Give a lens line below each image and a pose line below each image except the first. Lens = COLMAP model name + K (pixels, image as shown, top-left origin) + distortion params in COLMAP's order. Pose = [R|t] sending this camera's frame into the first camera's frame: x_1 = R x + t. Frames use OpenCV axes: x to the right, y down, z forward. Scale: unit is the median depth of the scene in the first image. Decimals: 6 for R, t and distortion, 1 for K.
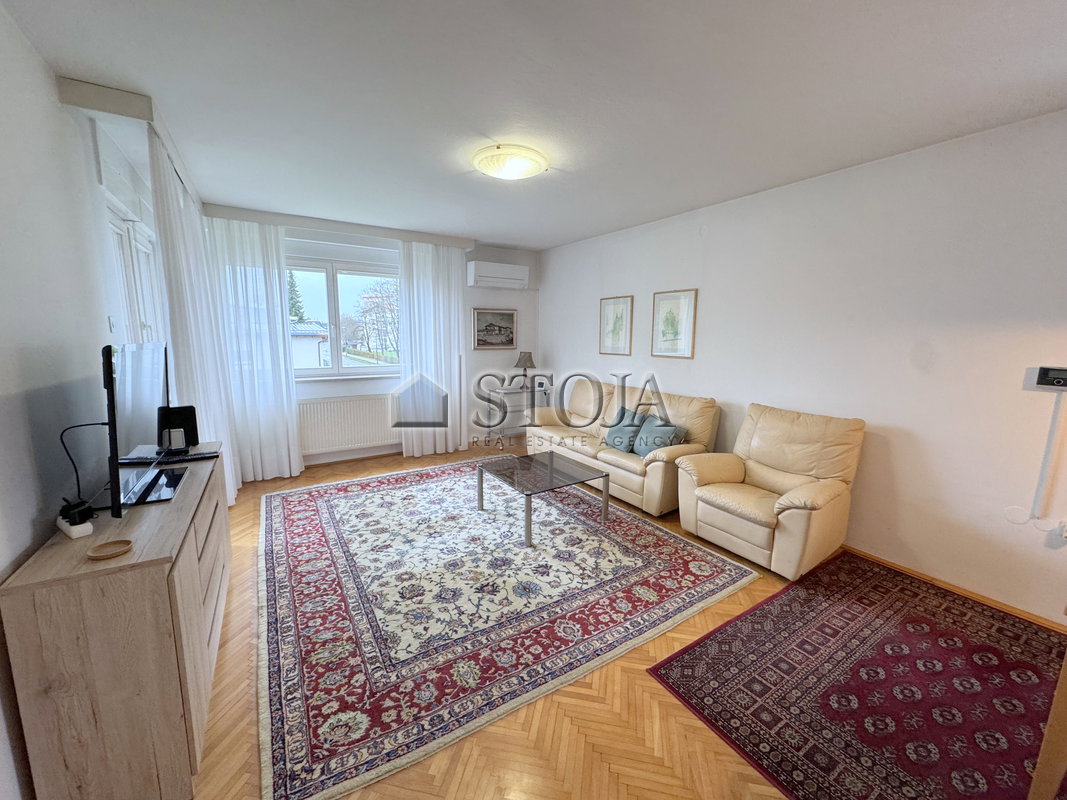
lens RADIAL K [[426.0, 0, 532.6], [0, 426.0, 399.0], [0, 0, 1]] dist [-0.002075, 0.000022]
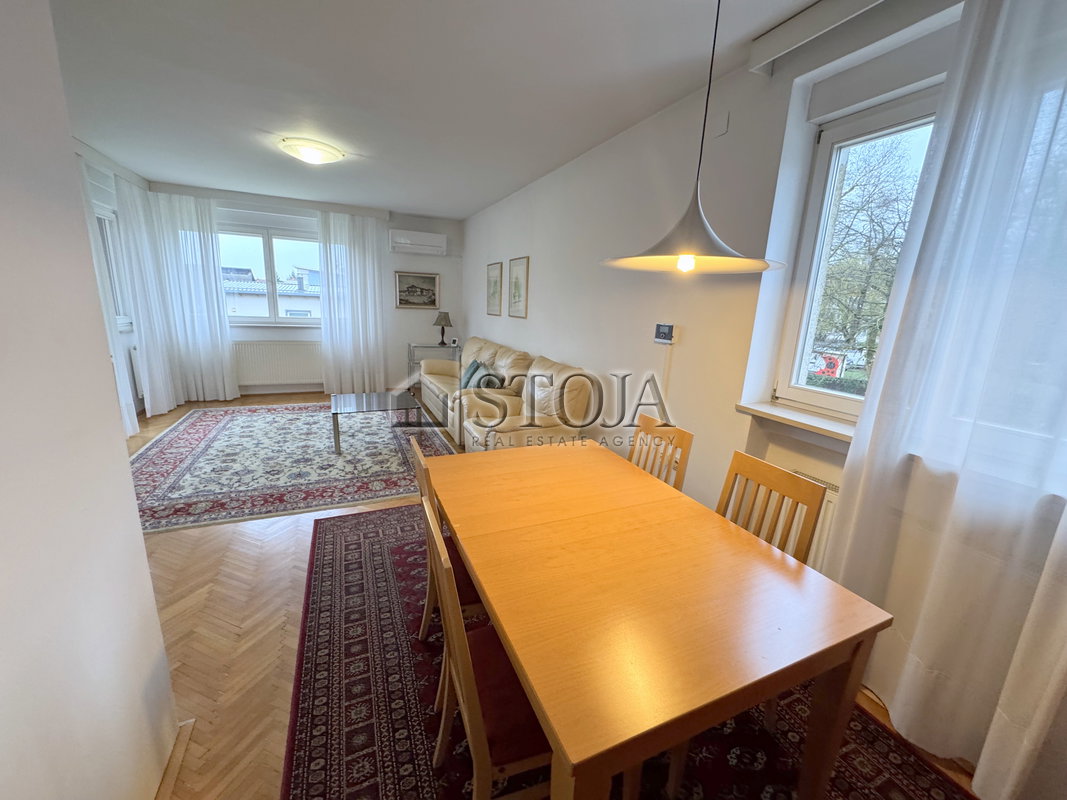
lens RADIAL K [[426.0, 0, 532.6], [0, 426.0, 399.0], [0, 0, 1]] dist [-0.002075, 0.000022]
pose [[0.988339, 0.066940, -0.136763, 0.671409], [-0.058028, 0.995987, 0.068142, 0.050199], [0.140776, -0.059411, 0.988257, -0.171469]]
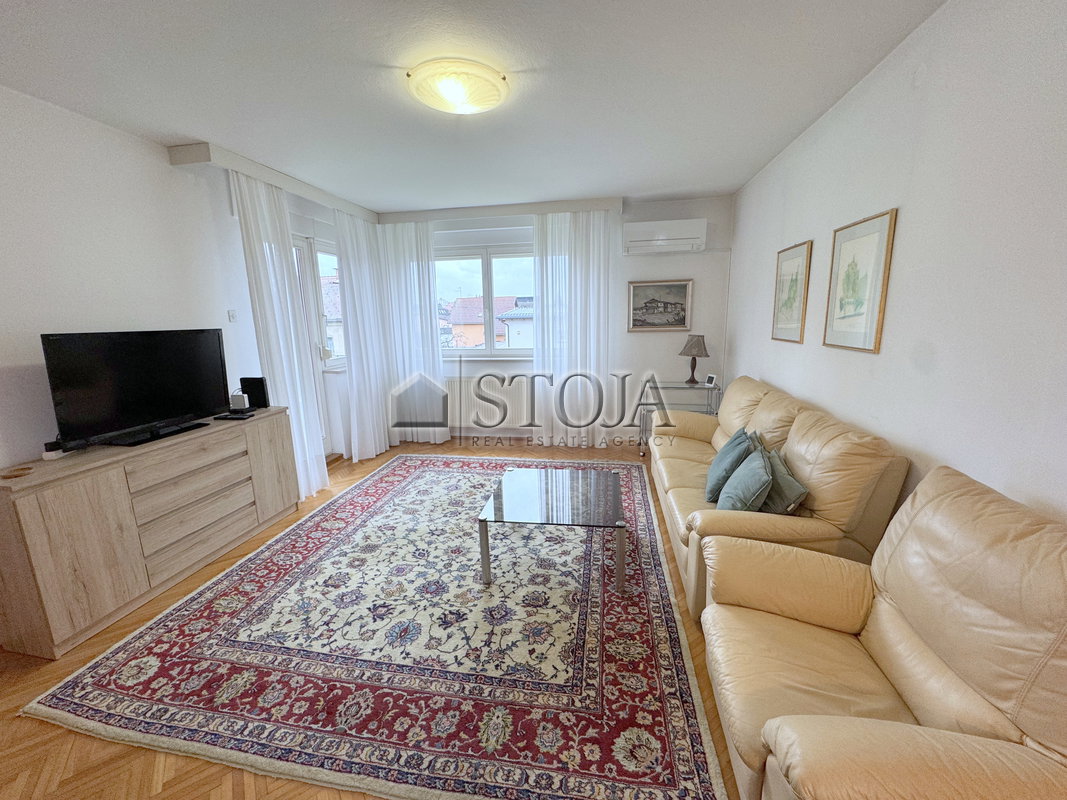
lens RADIAL K [[426.0, 0, 532.6], [0, 426.0, 399.0], [0, 0, 1]] dist [-0.002075, 0.000022]
pose [[0.736146, 0.107120, -0.668292, 0.496188], [-0.075272, 0.994228, 0.076449, -0.057820], [0.672624, -0.005974, 0.739960, 0.424248]]
